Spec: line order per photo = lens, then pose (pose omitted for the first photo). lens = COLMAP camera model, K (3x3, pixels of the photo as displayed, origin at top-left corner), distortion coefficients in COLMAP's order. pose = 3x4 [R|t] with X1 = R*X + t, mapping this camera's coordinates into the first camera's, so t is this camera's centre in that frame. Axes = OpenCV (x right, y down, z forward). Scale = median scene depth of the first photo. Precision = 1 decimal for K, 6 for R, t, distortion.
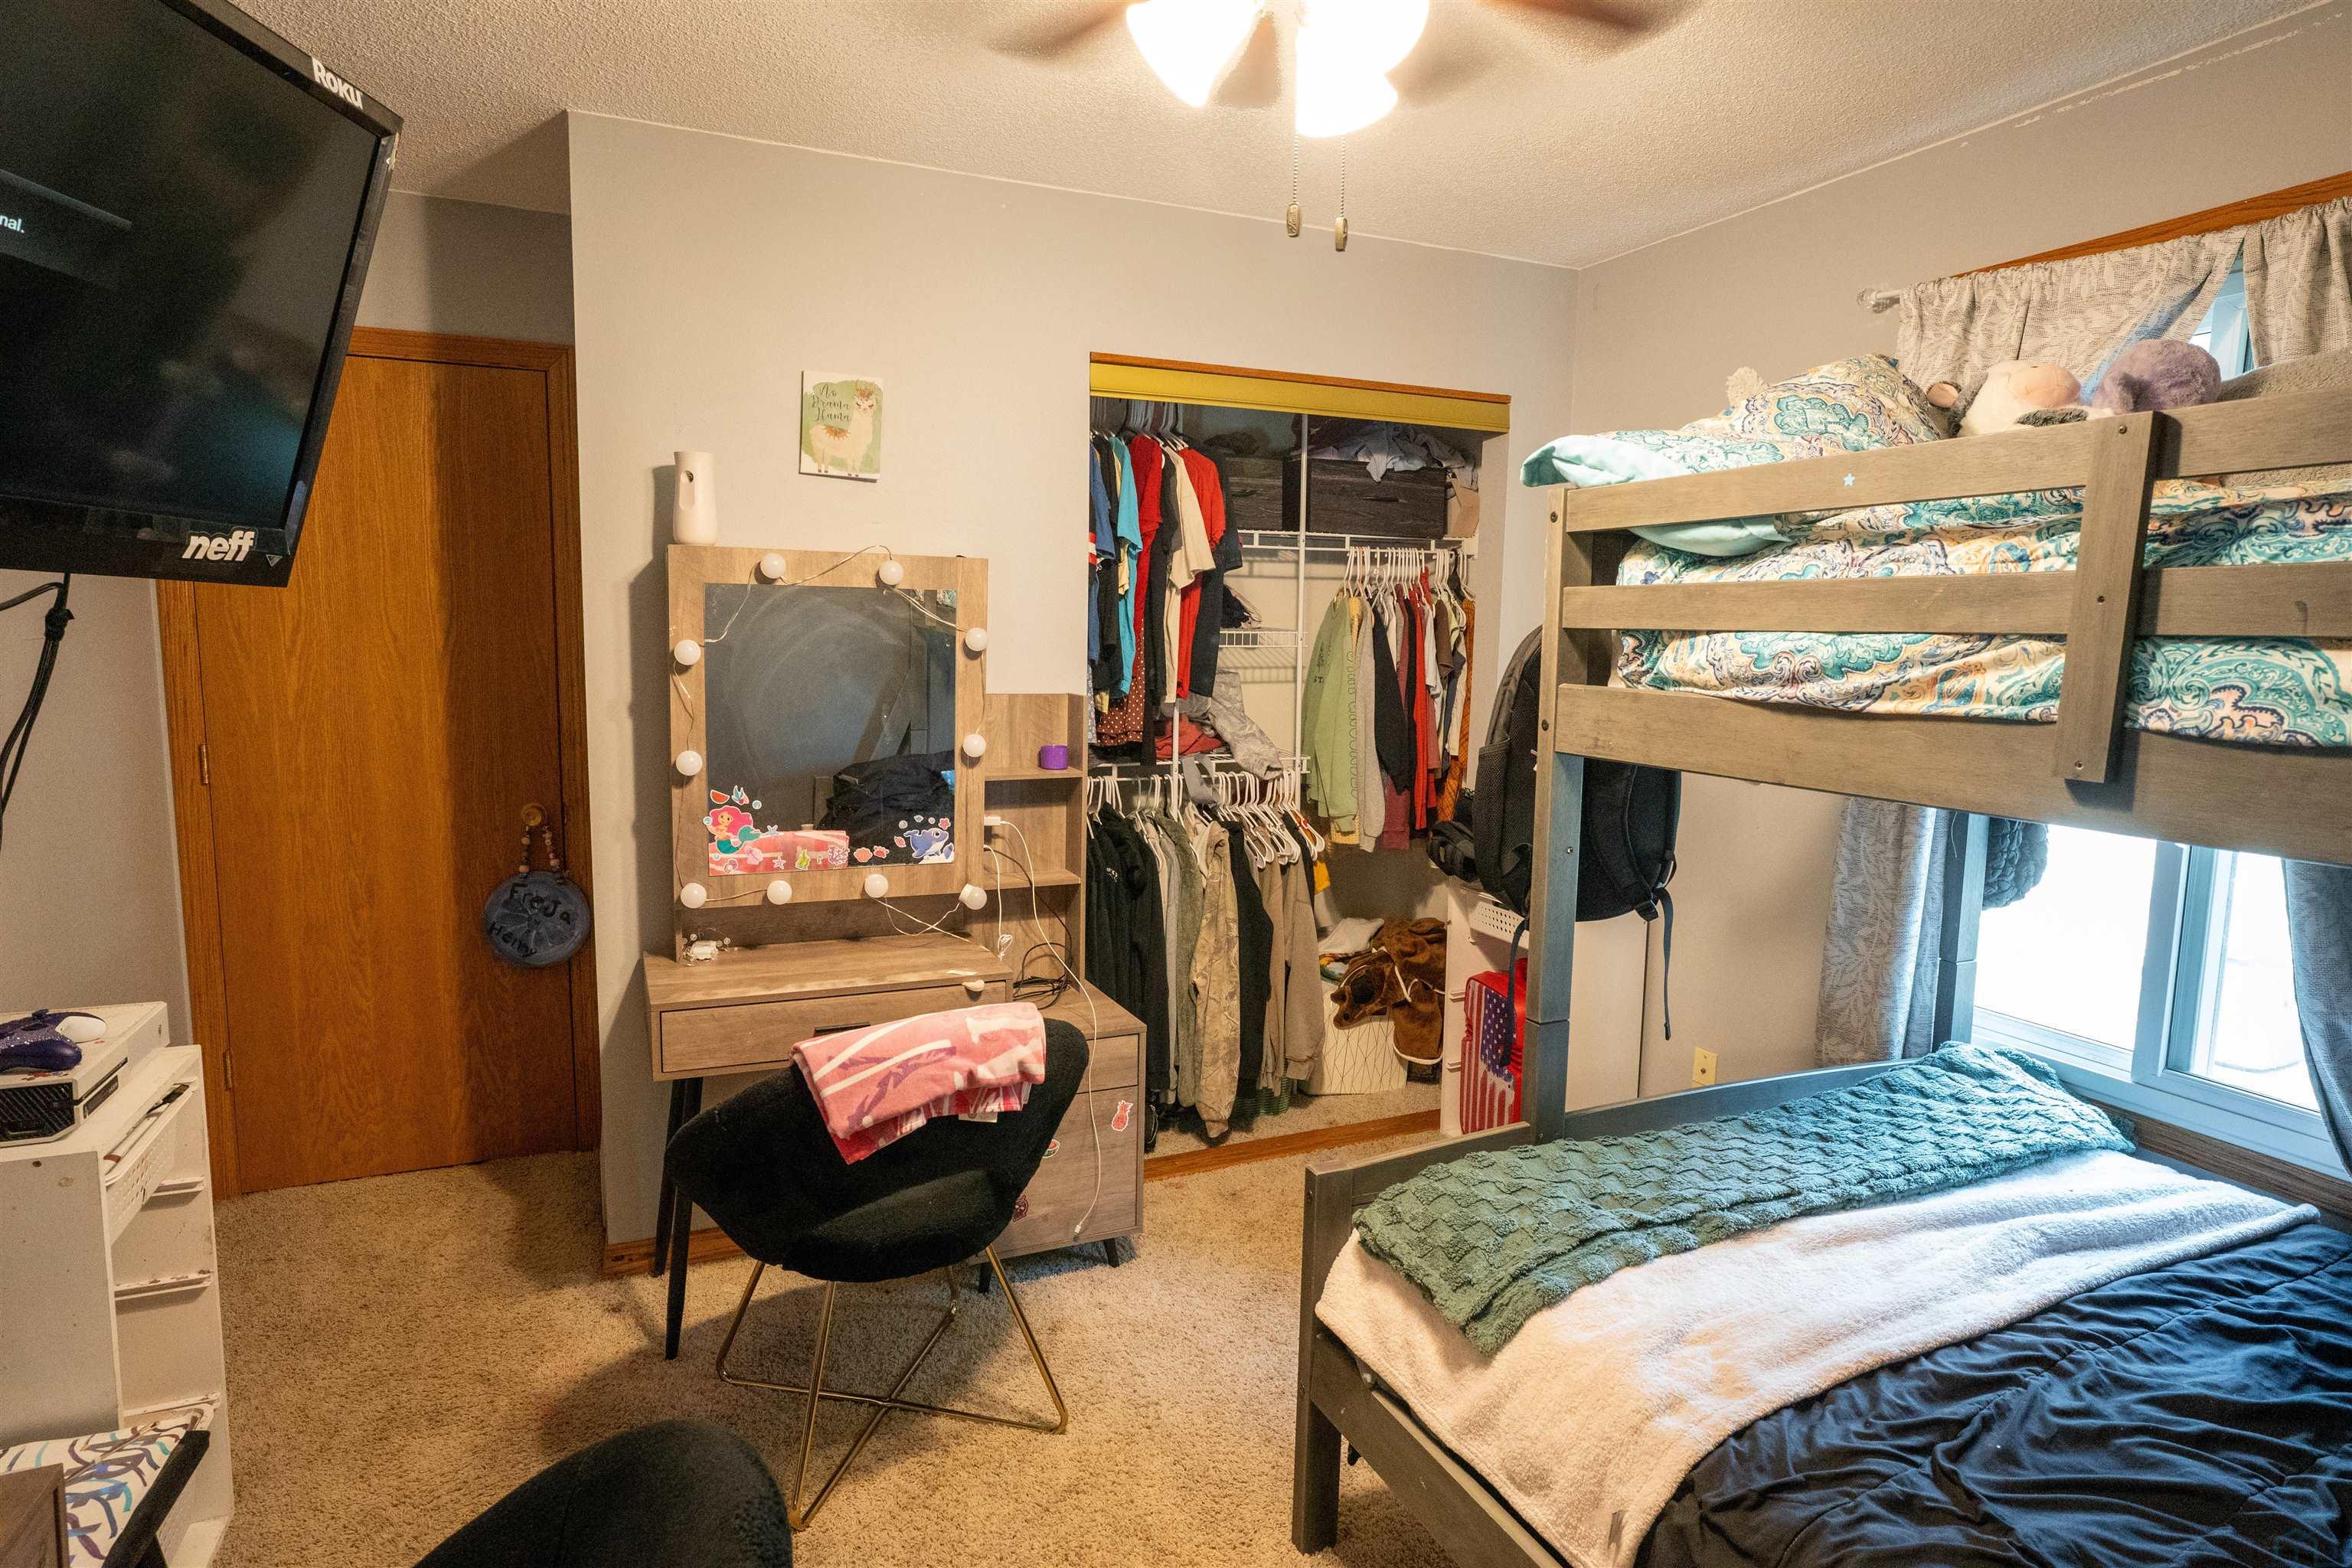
lens RADIAL K [[1285.8, 0, 1181.4], [0, 1285.8, 781.5], [0, 0, 1]] dist [-0.001846, -0.000275]
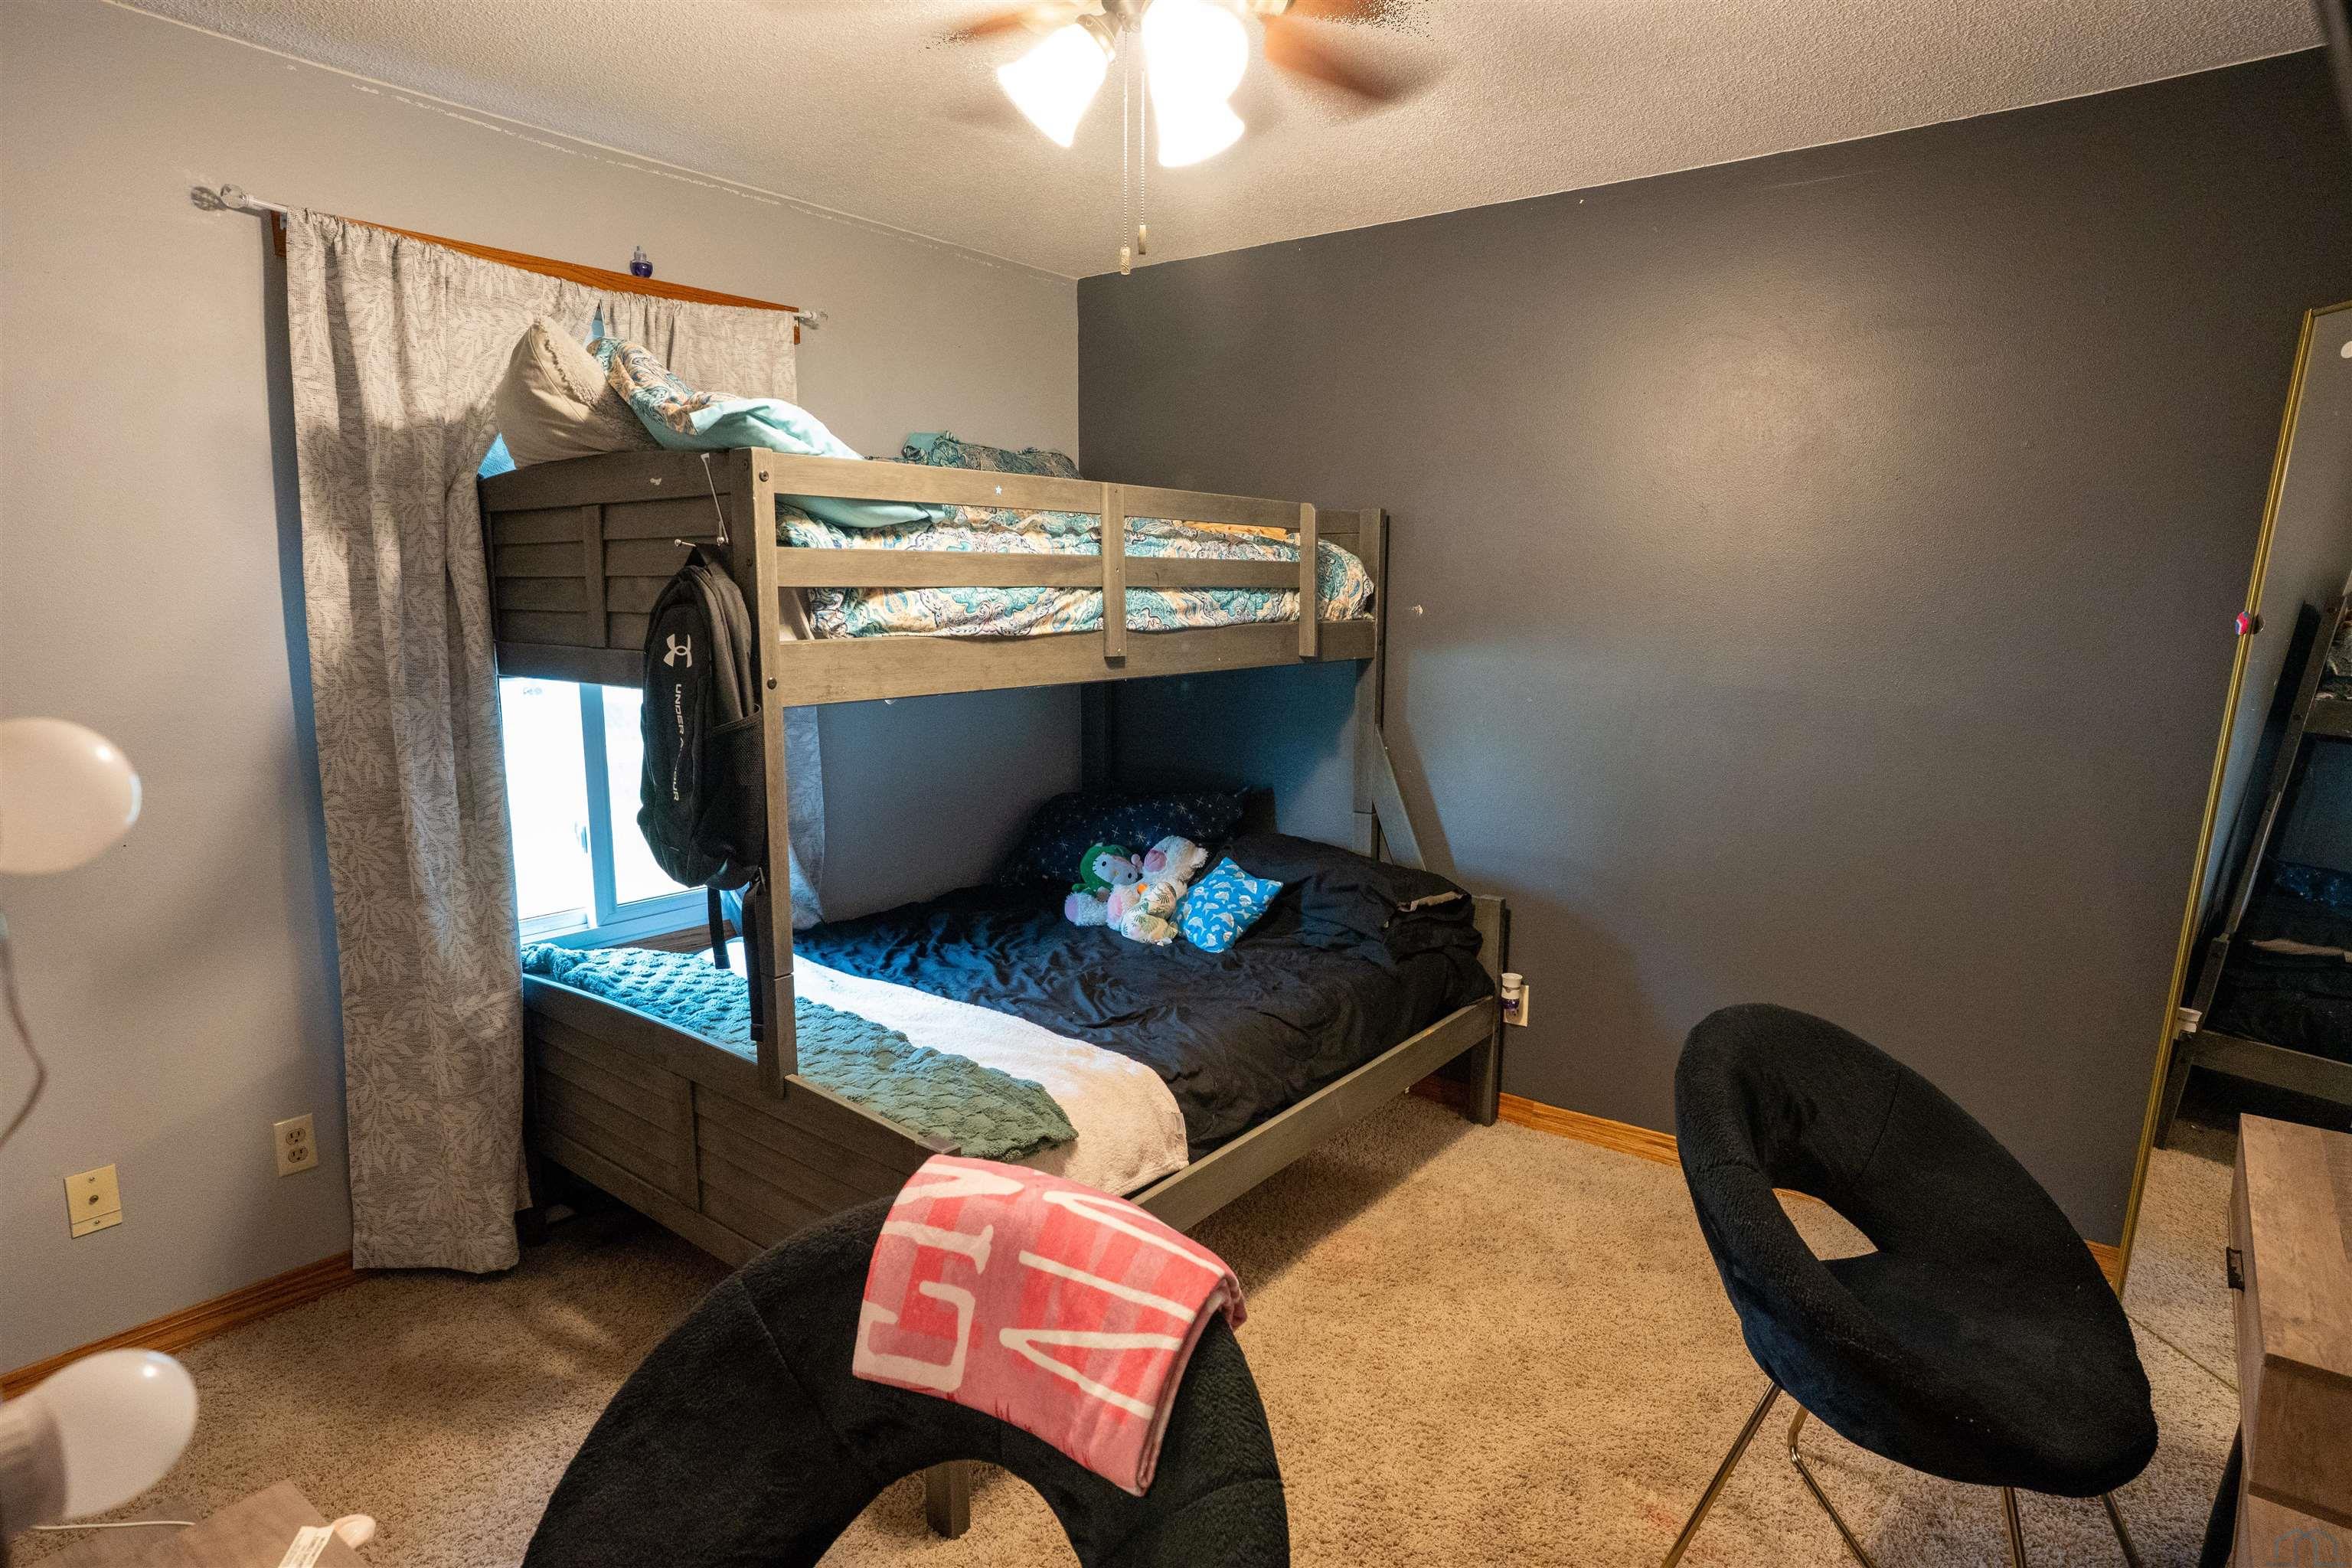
lens RADIAL K [[1285.8, 0, 1181.7], [0, 1285.8, 781.7], [0, 0, 1]] dist [-0.001846, -0.000275]
pose [[-0.472261, -0.145709, 0.869332, -0.920716], [0.100681, 0.970871, 0.217422, -0.189483], [-0.875690, 0.190205, -0.443835, 1.434627]]
